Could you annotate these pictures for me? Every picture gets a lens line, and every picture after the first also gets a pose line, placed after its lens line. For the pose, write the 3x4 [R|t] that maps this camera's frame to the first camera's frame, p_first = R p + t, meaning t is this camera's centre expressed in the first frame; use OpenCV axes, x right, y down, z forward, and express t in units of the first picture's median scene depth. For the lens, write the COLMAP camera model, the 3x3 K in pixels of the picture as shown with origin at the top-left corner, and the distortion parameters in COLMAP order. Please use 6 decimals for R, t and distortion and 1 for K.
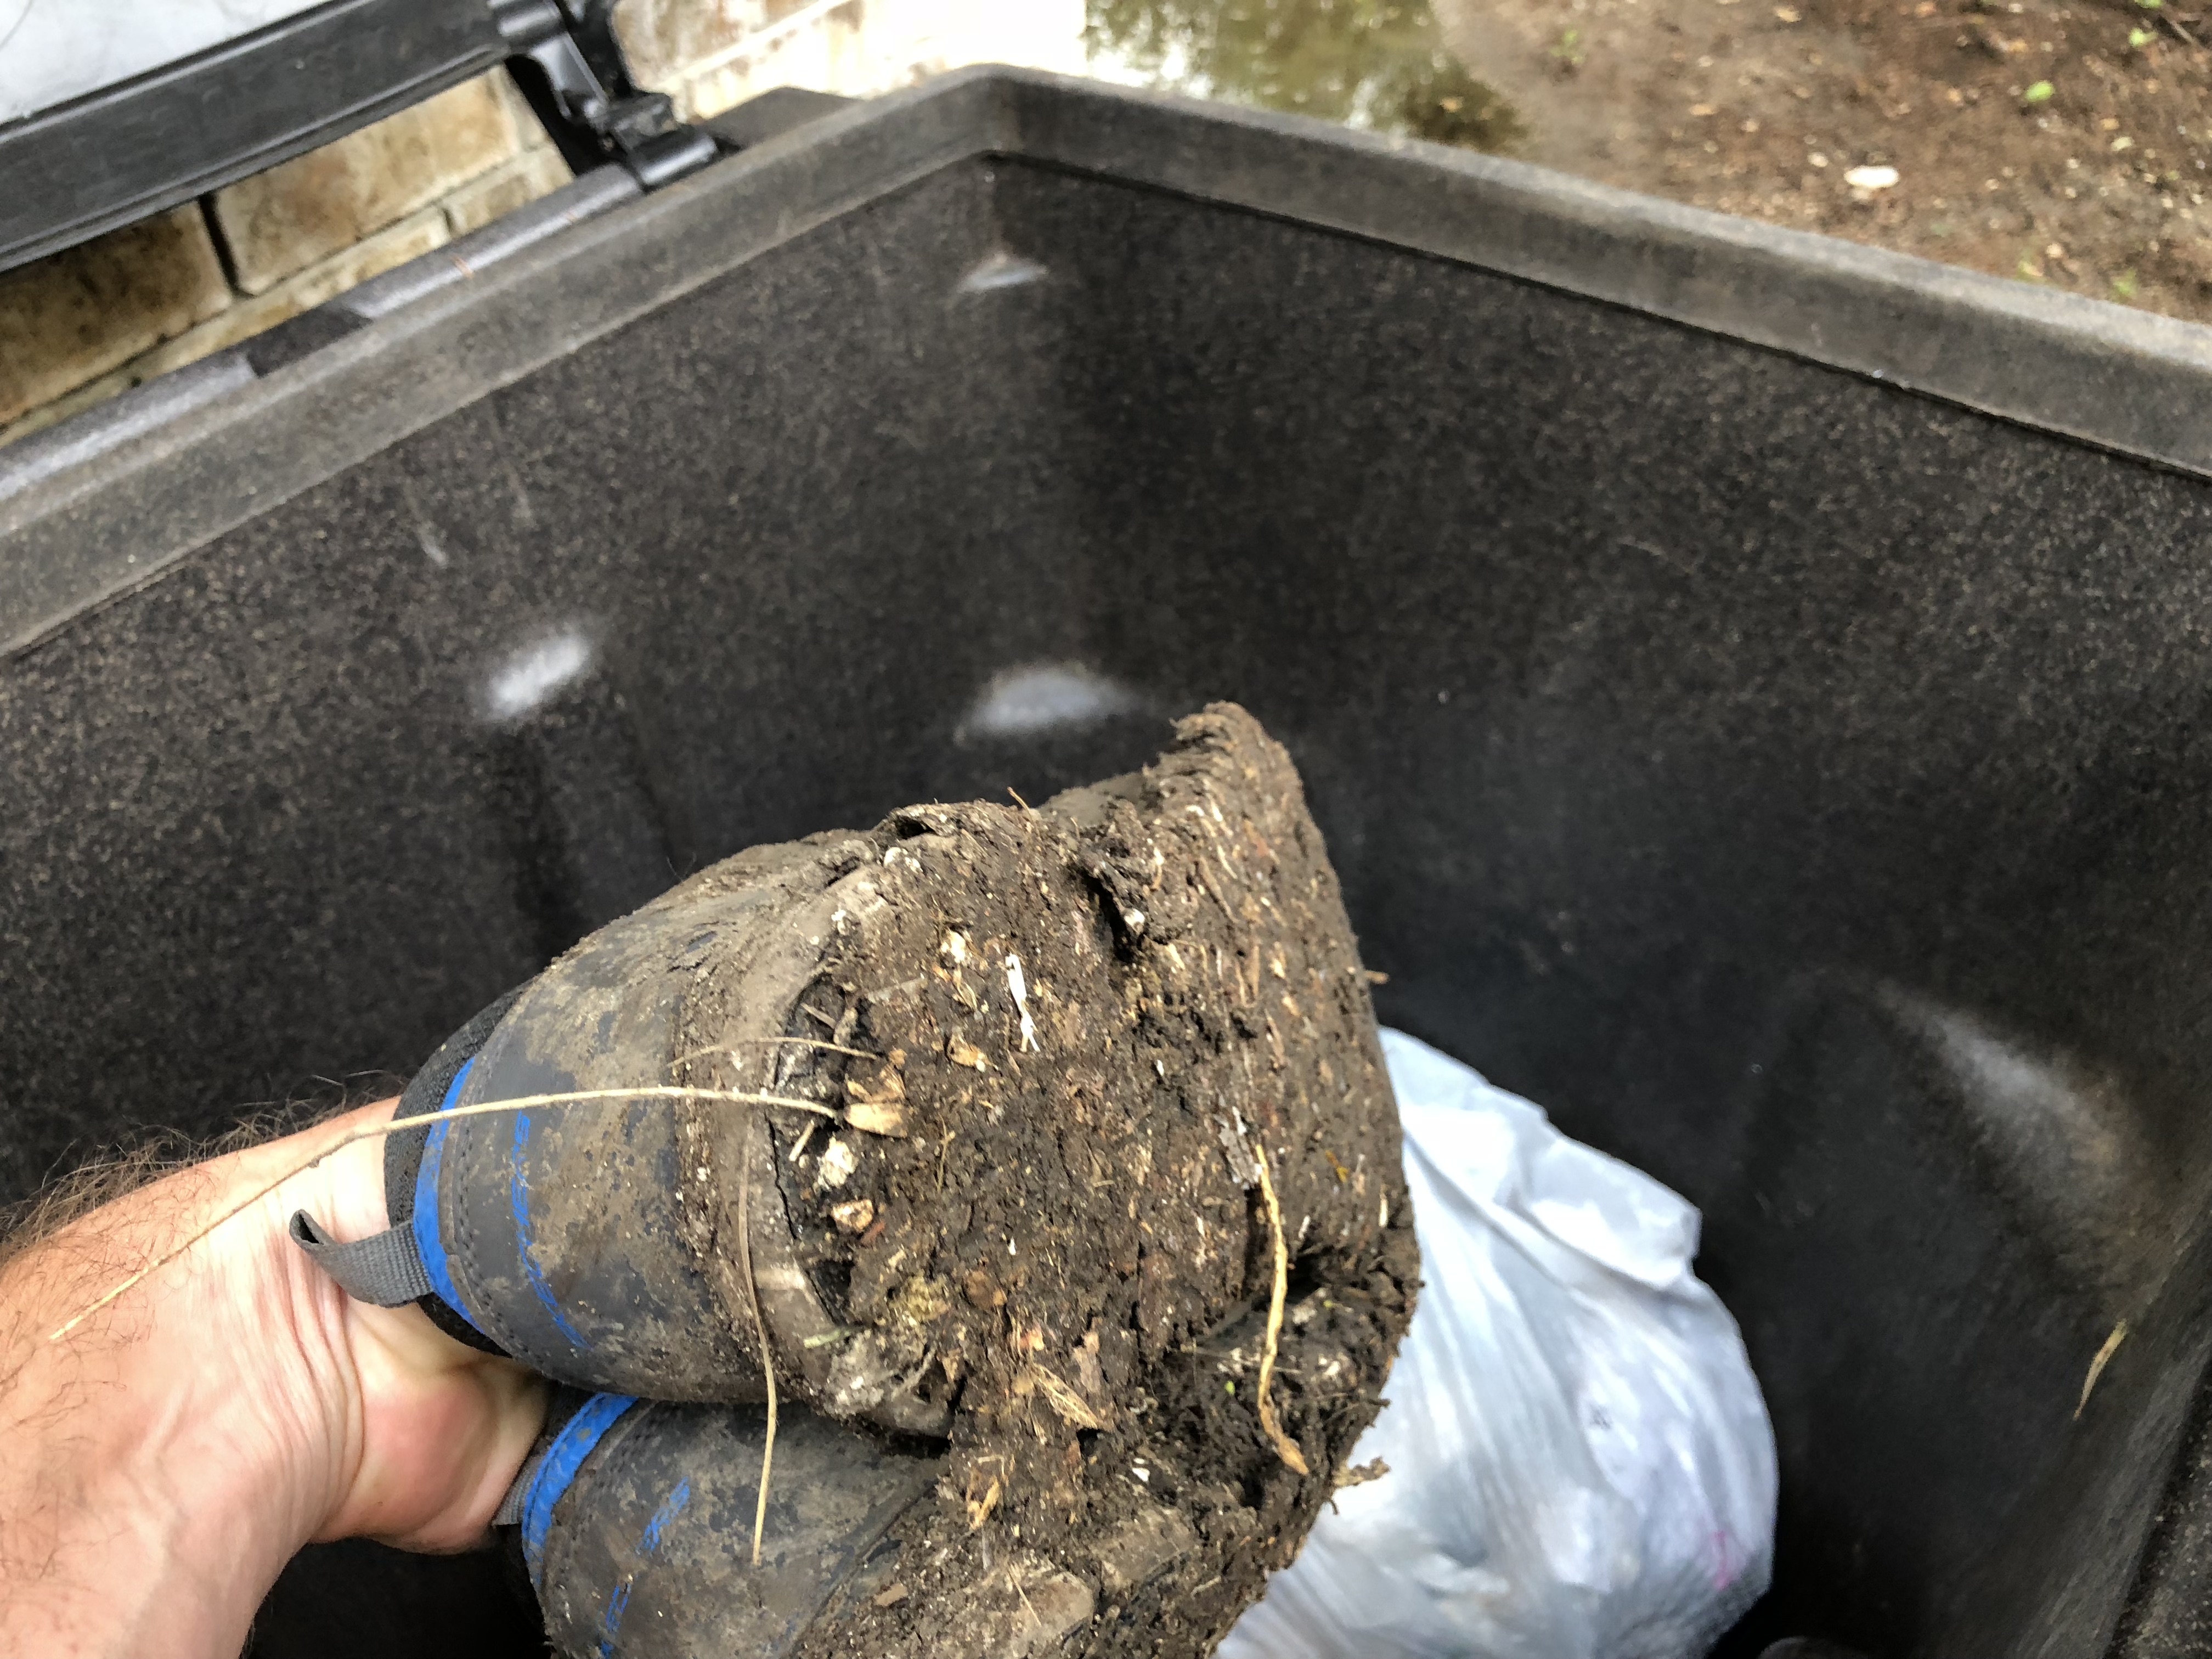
lens RADIAL K [[1816.1, 0, 1069.3], [0, 1816.1, 829.8], [0, 0, 1]] dist [-0.008555, 0.017535]
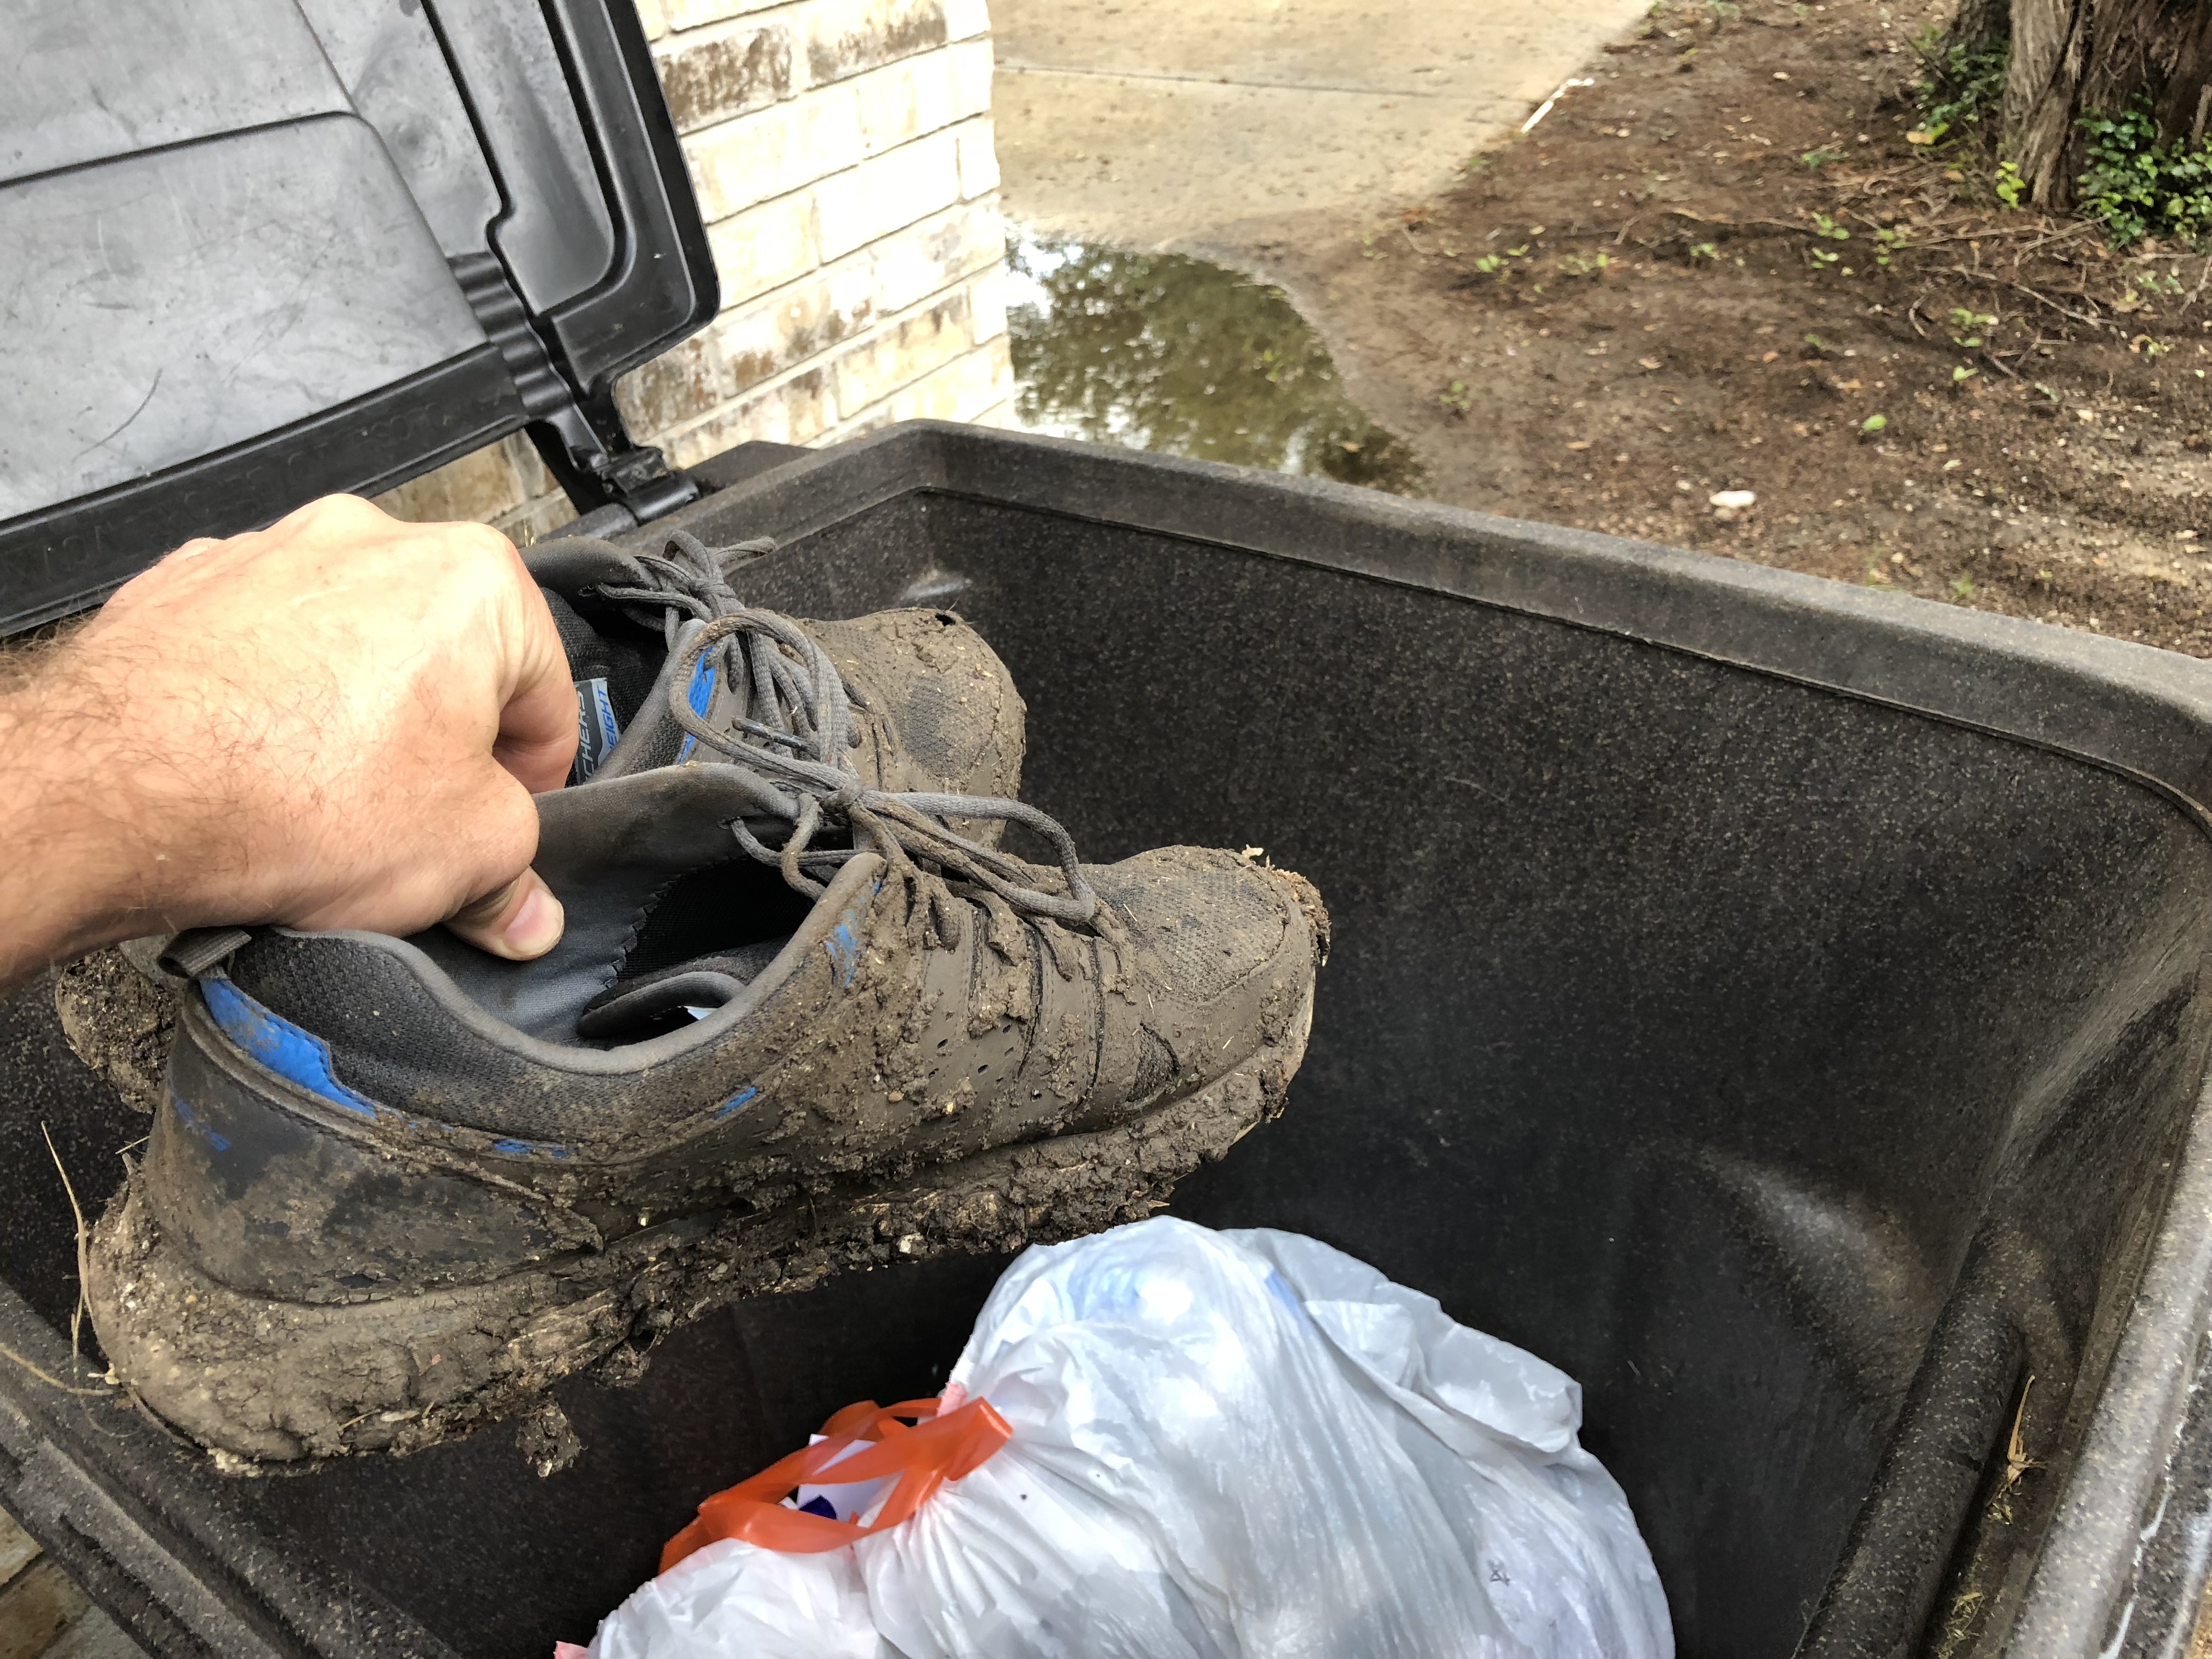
lens RADIAL K [[1808.6, 0, 1045.5], [0, 1808.6, 830.3], [0, 0, 1]] dist [0.108855, -0.305645]
pose [[0.999621, -0.026259, 0.008262, 0.022668], [0.027311, 0.983633, -0.178104, 0.073246], [-0.003450, 0.178263, 0.983977, -0.163381]]
